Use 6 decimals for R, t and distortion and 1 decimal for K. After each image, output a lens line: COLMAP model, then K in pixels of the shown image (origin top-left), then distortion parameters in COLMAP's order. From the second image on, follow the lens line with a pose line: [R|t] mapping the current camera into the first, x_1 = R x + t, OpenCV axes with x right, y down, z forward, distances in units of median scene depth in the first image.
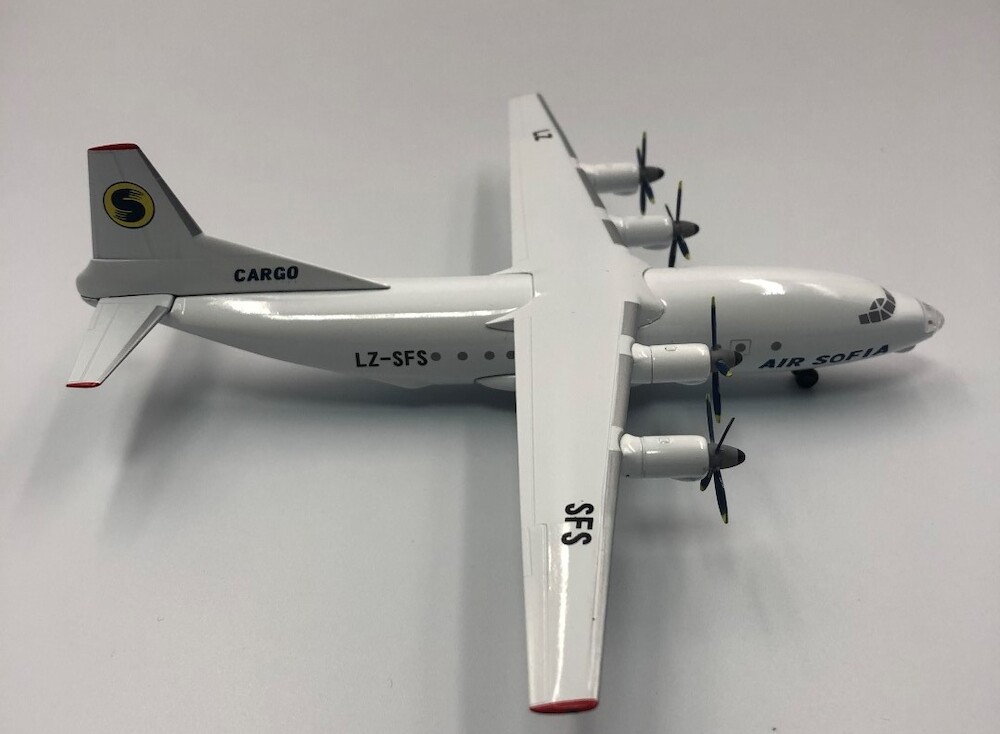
lens RADIAL K [[1091.7, 0, 500.0], [0, 1091.7, 367.0], [0, 0, 1]] dist [0.069825, 0.003975]
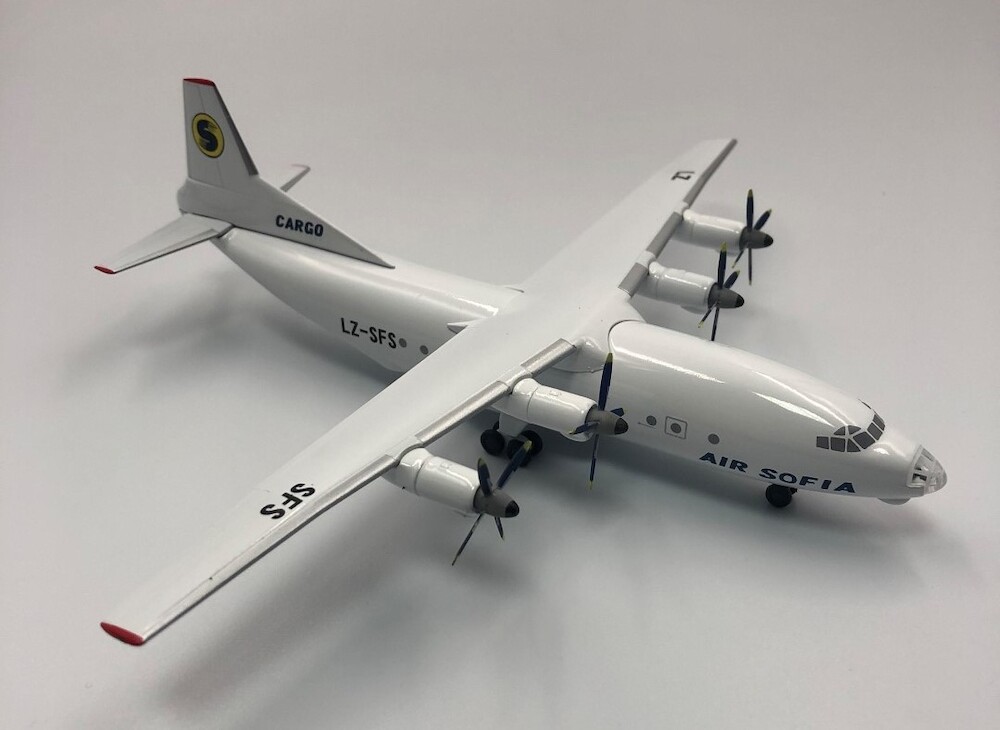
lens RADIAL K [[1093.3, 0, 496.6], [0, 1093.3, 403.3], [0, 0, 1]] dist [0.084989, 0.004513]
pose [[0.840230, 0.304741, -0.448493, 0.488767], [-0.309531, 0.948684, 0.064717, -0.048990], [0.445200, 0.084445, 0.891440, 0.135688]]
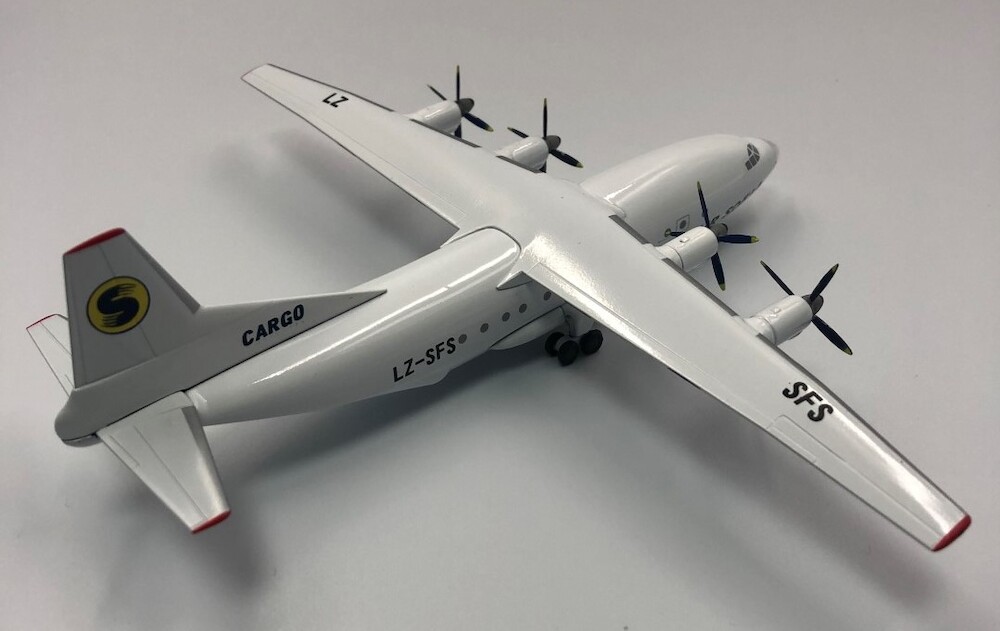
lens RADIAL K [[1073.7, 0, 494.9], [0, 1073.7, 372.5], [0, 0, 1]] dist [0.067645, -0.023255]
pose [[0.778818, -0.396198, 0.486282, -0.506189], [0.362015, 0.917027, 0.167354, -0.129687], [-0.512239, 0.045703, 0.857626, 0.179524]]
